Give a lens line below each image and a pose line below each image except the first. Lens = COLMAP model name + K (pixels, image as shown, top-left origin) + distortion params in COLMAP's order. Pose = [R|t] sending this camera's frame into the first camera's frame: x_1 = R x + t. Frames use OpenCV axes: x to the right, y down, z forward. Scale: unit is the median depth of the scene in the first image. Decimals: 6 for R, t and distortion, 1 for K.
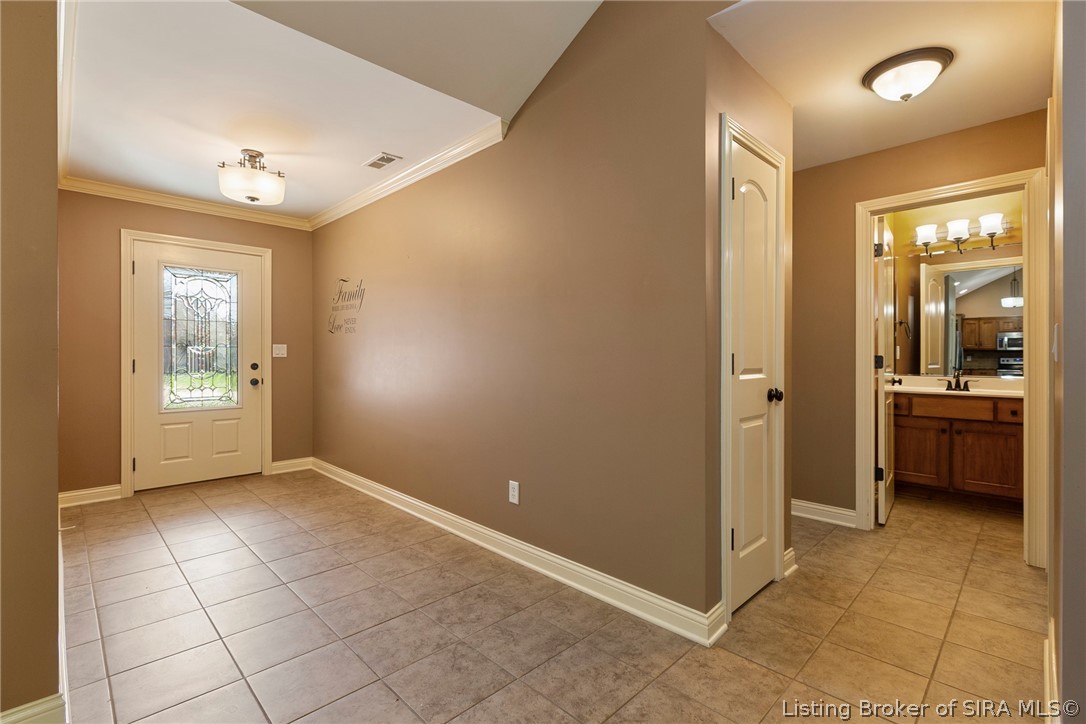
lens RADIAL K [[490.5, 0, 548.3], [0, 490.5, 356.8], [0, 0, 1]] dist [0.000786, -0.000179]
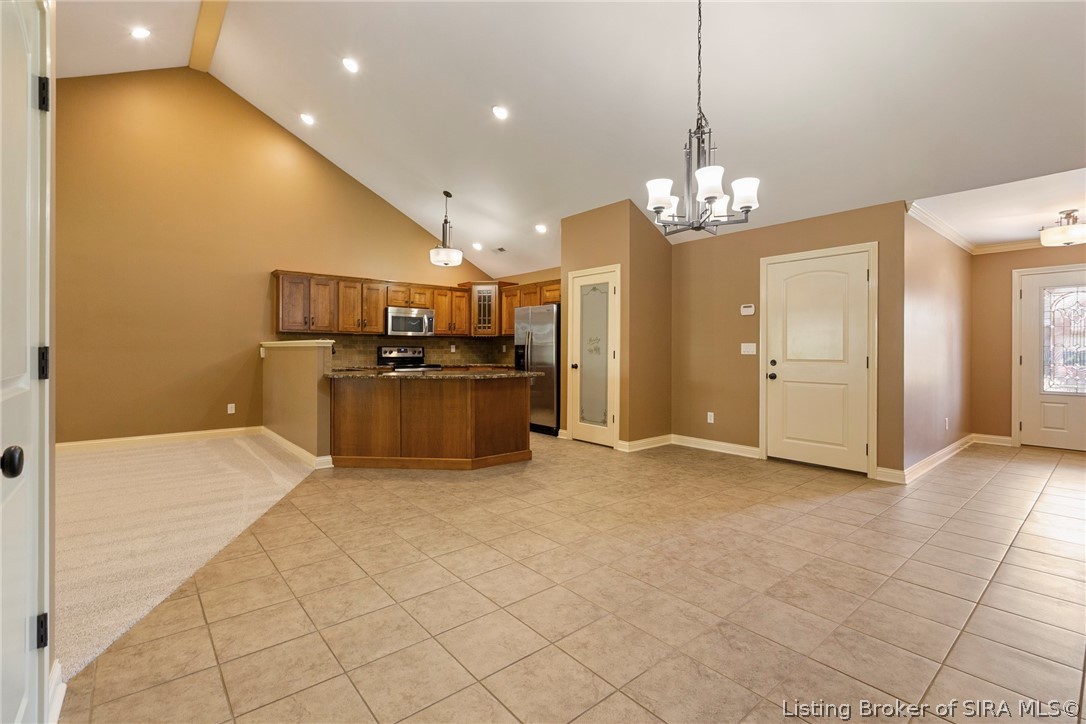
lens RADIAL K [[486.9, 0, 541.2], [0, 486.9, 350.7], [0, 0, 1]] dist [-0.001262, -0.000578]
pose [[-0.090299, 0.000537, -0.995915, 0.803937], [-0.005204, 0.999986, 0.001011, -0.003861], [0.995901, 0.005274, -0.090295, -0.338906]]
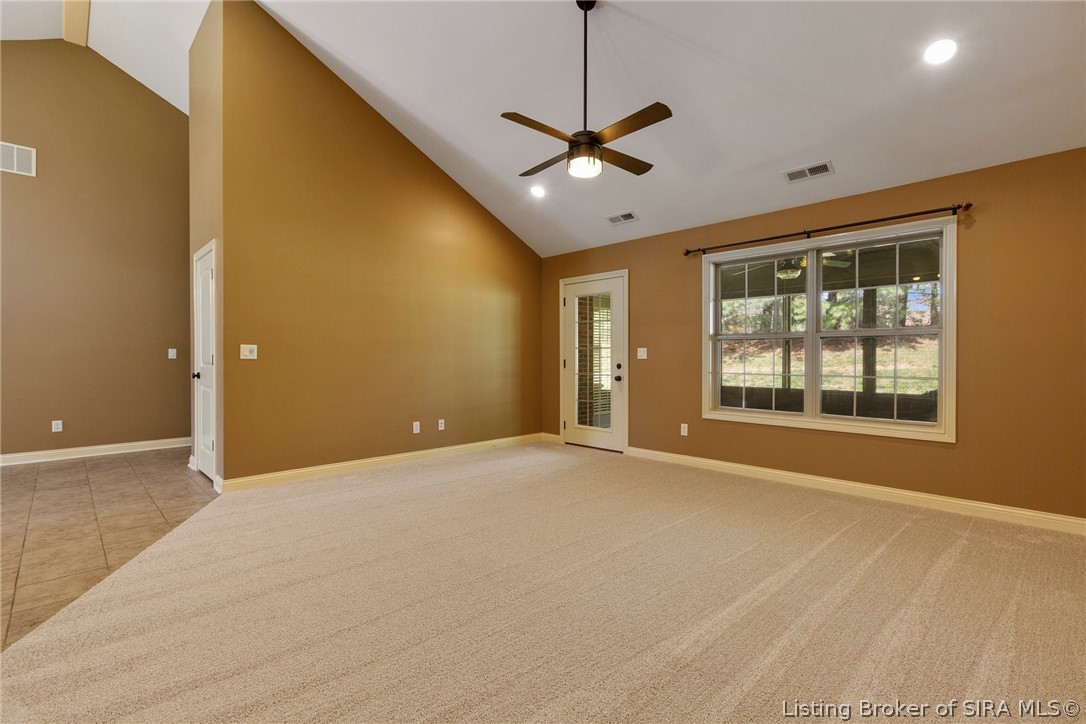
lens RADIAL K [[490.5, 0, 548.3], [0, 490.5, 356.8], [0, 0, 1]] dist [0.000786, -0.000179]
pose [[0.006851, -0.000974, 0.999976, -0.668401], [-0.005125, 0.999986, 0.001010, -0.008281], [-0.999963, -0.005132, 0.006846, -1.532181]]
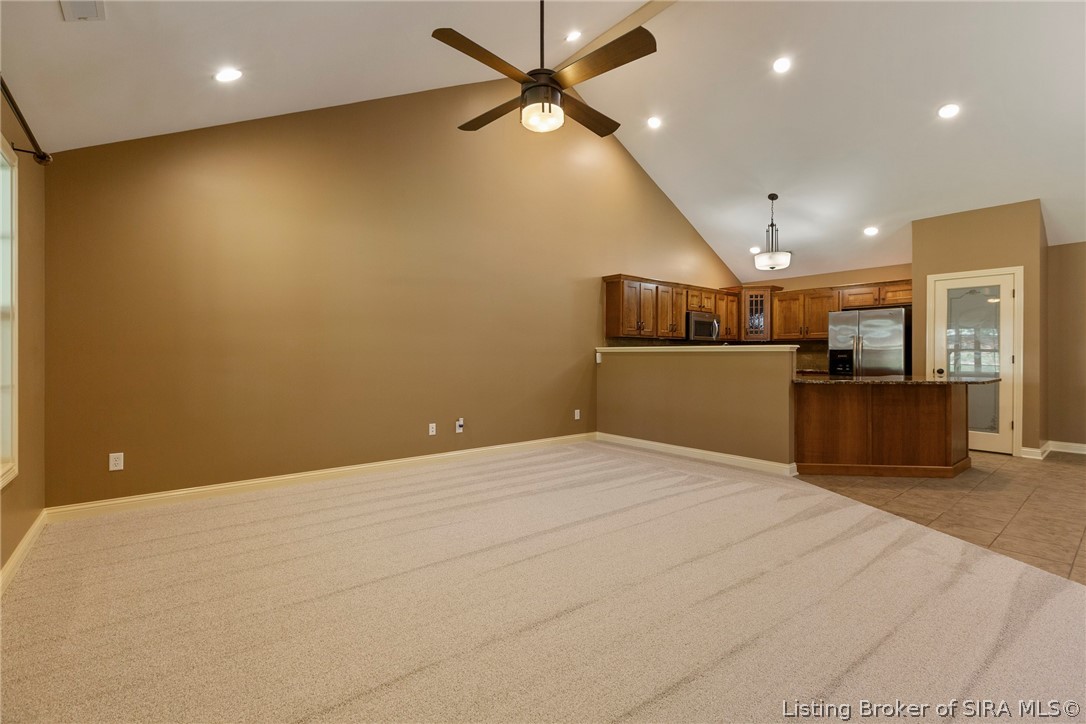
lens RADIAL K [[484.6, 0, 545.4], [0, 484.6, 358.6], [0, 0, 1]] dist [-0.000852, -0.000462]
pose [[-0.107980, 0.007436, -0.994125, 0.890935], [-0.003097, 0.999965, 0.007817, -0.000949], [0.994148, 0.003923, -0.107953, -1.508440]]
